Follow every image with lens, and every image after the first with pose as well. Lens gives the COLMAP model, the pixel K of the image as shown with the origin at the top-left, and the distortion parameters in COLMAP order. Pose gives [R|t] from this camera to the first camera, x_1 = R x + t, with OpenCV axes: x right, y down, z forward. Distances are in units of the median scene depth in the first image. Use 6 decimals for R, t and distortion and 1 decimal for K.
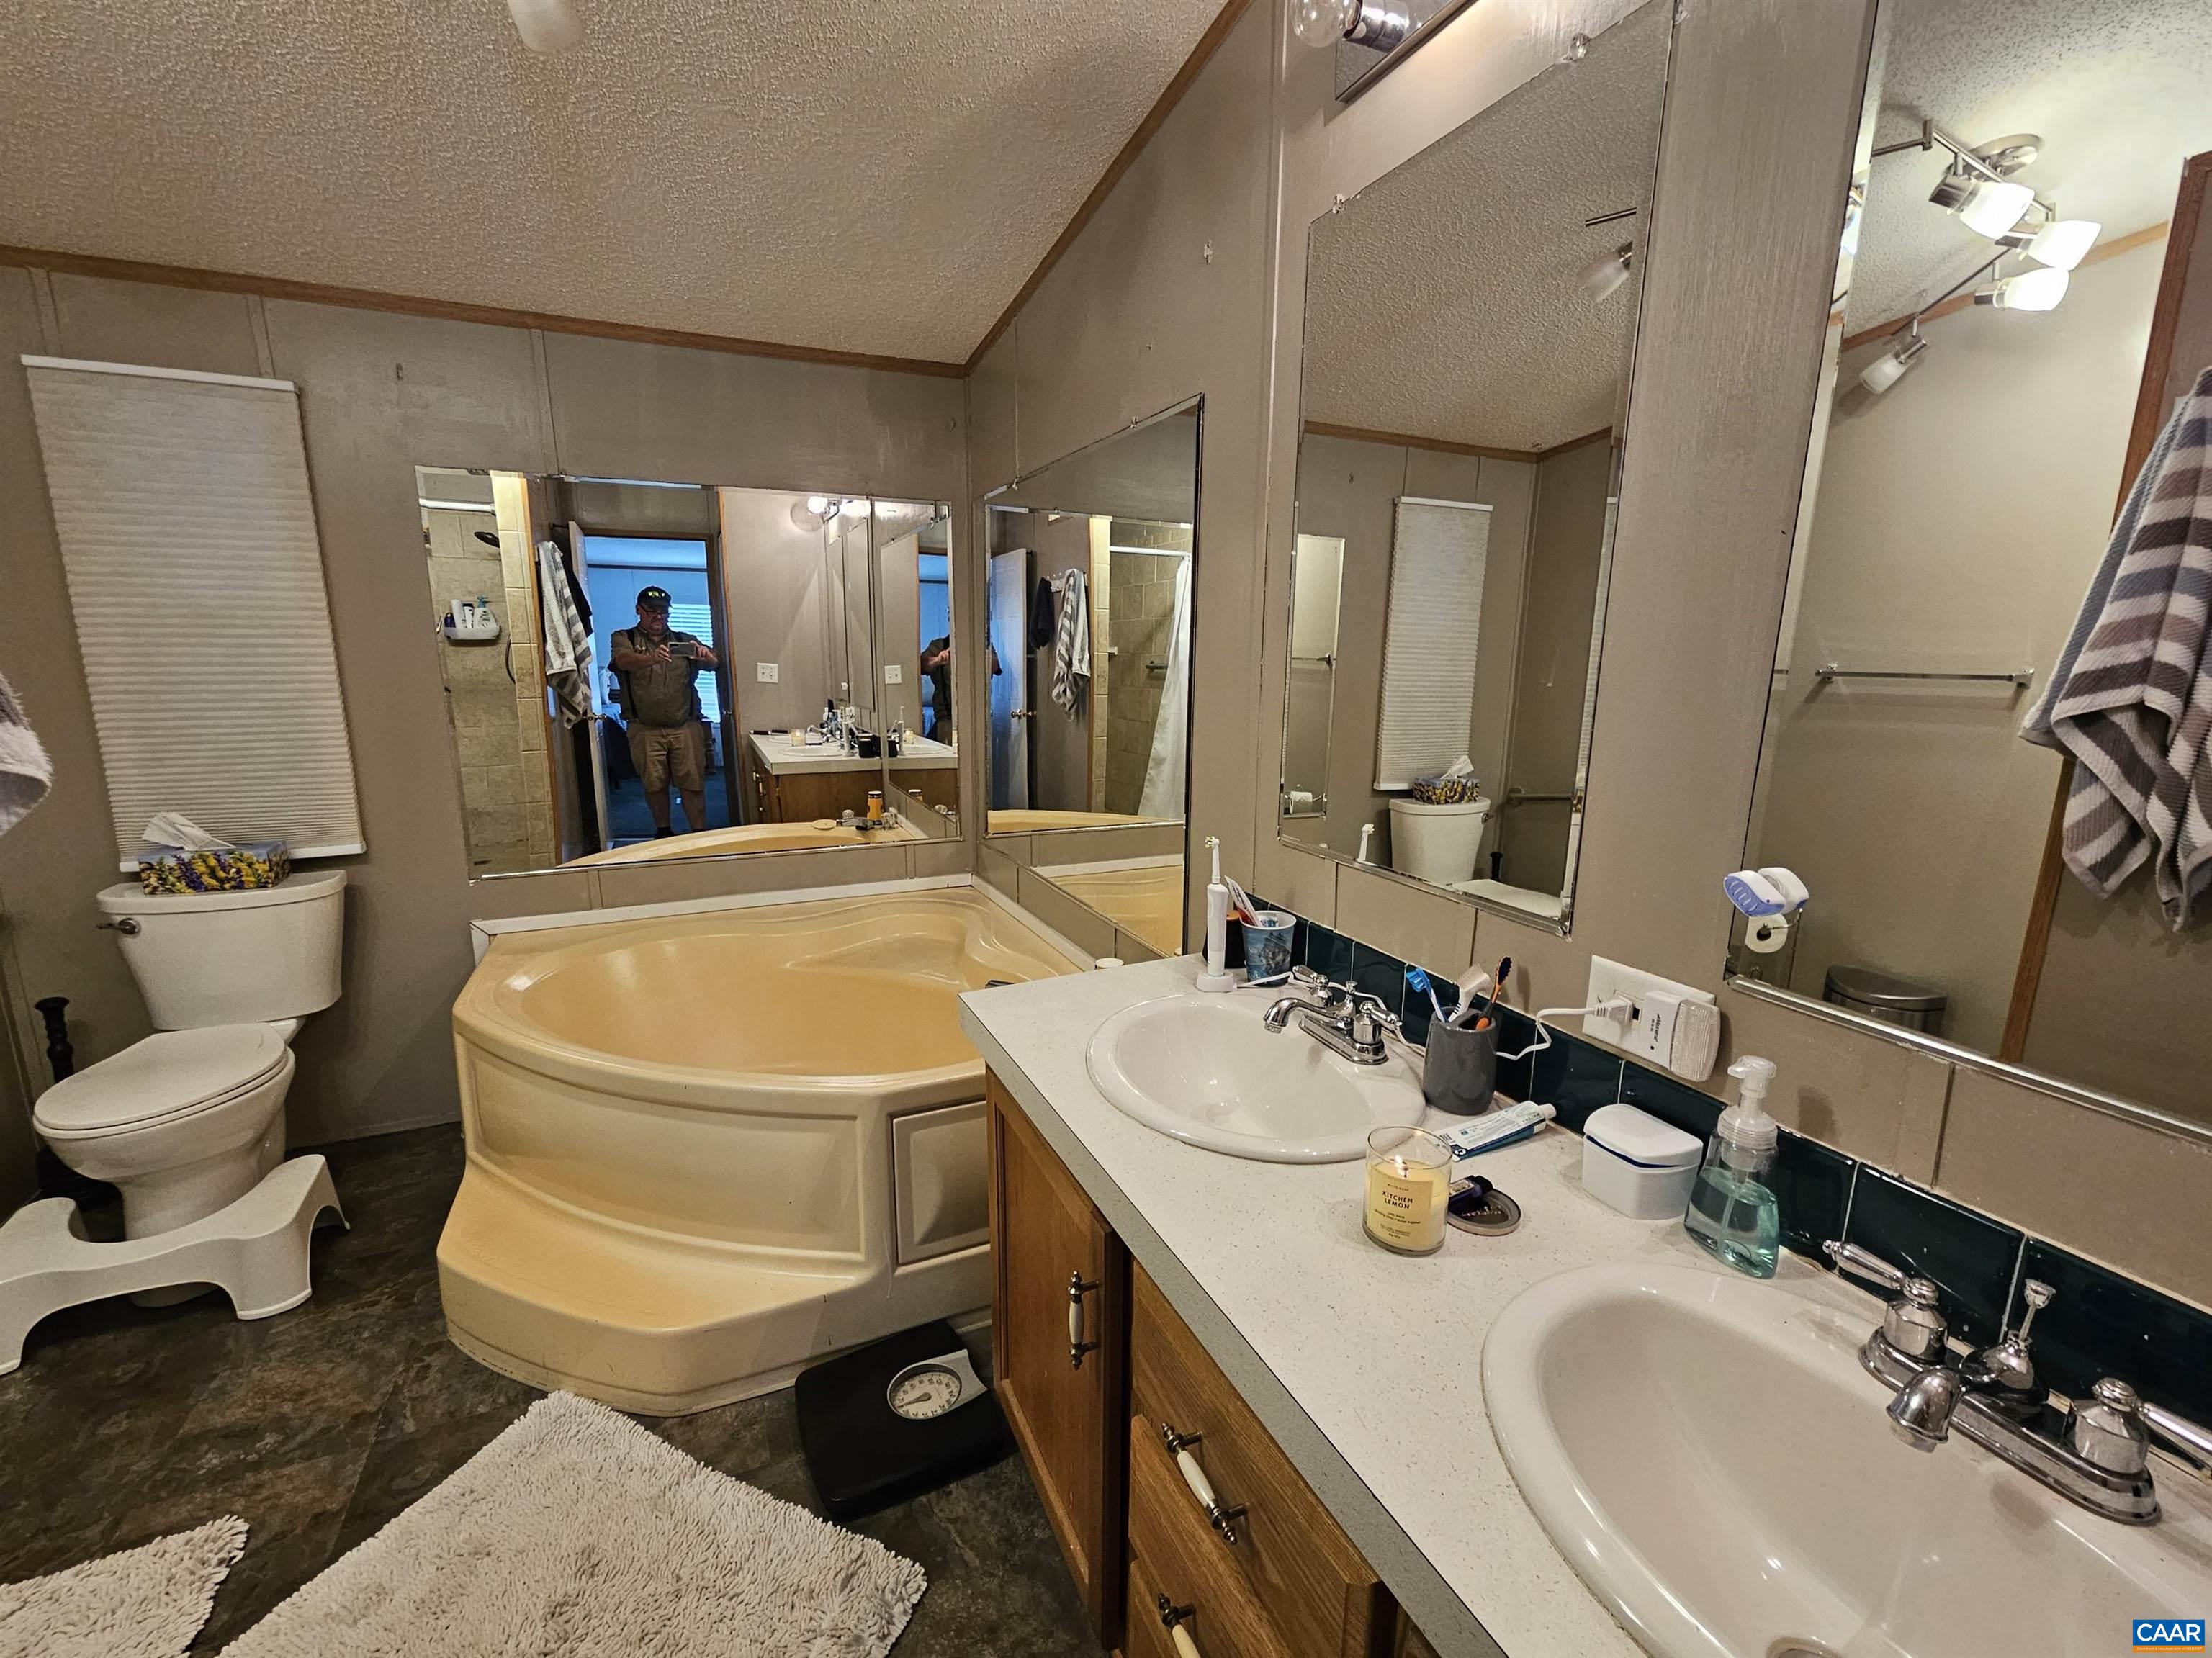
lens RADIAL K [[942.1, 0, 1102.9], [0, 942.1, 832.9], [0, 0, 1]] dist [0.007007, 0.000244]
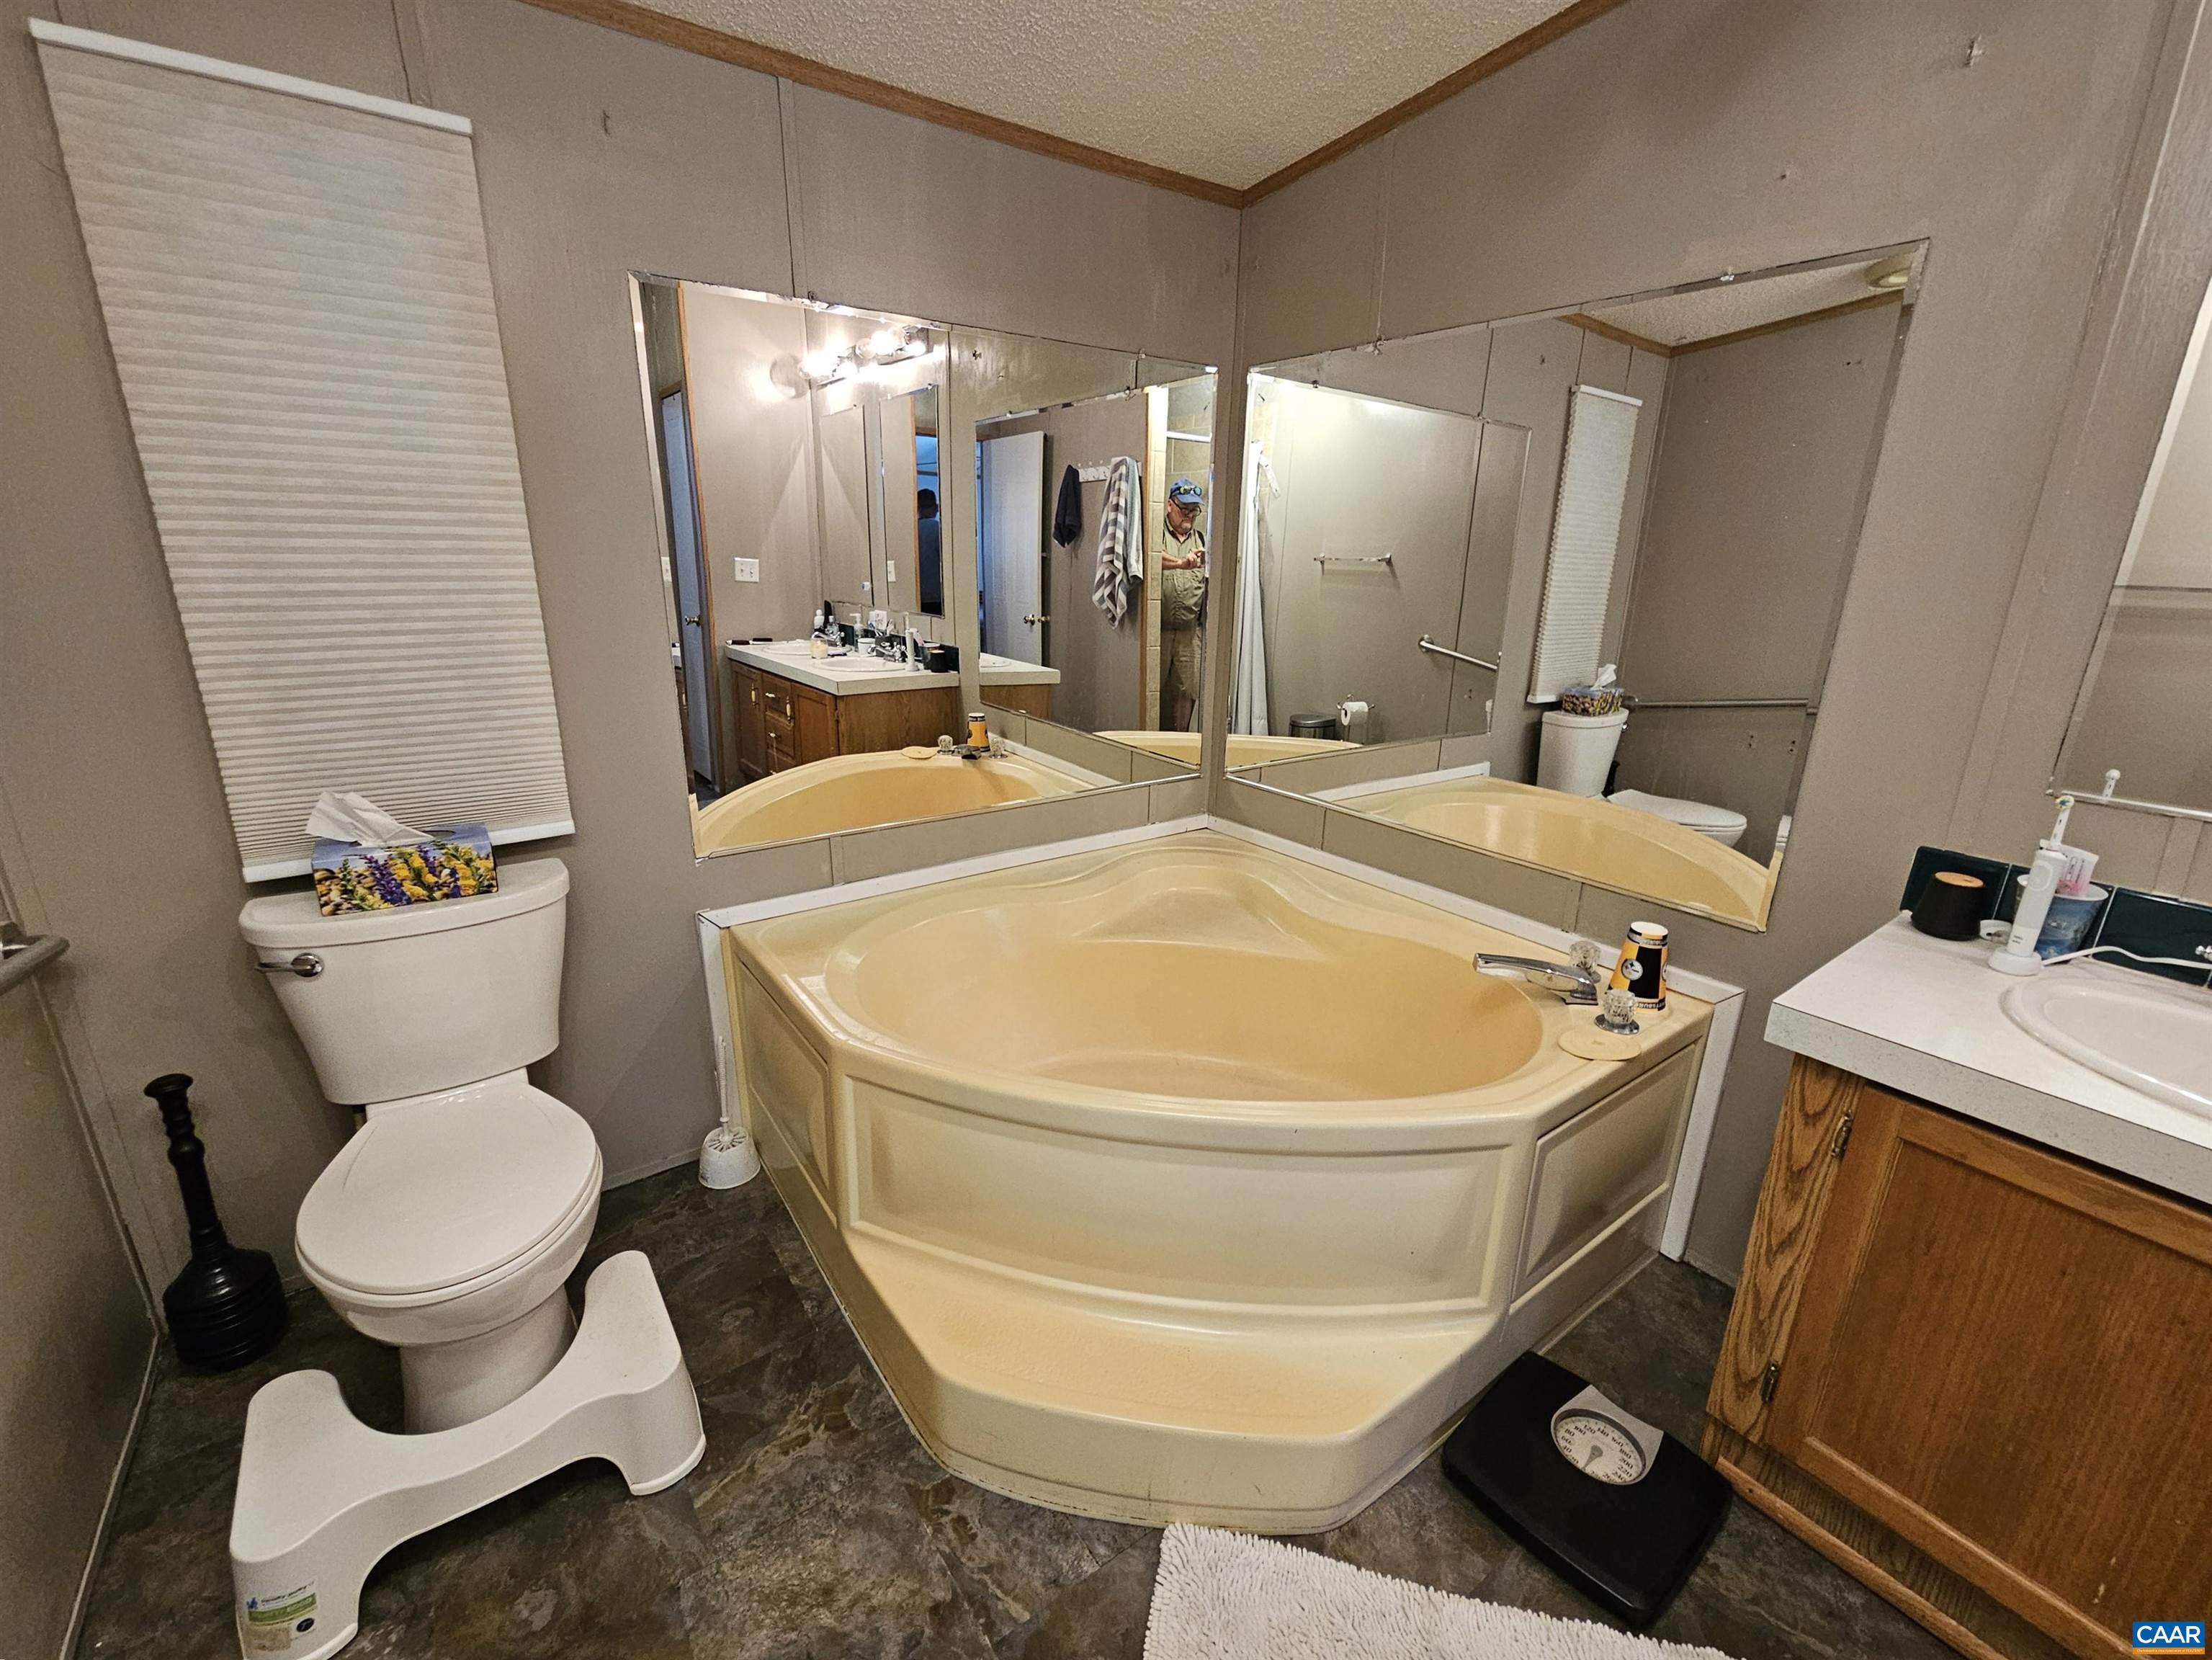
lens RADIAL K [[948.7, 0, 1106.0], [0, 948.7, 830.0], [0, 0, 1]] dist [0.004674, 0.000483]
pose [[0.978311, -0.047026, 0.201735, -0.583574], [0.026367, 0.994238, 0.103897, -0.049643], [-0.205458, -0.096325, 0.973914, 0.230116]]
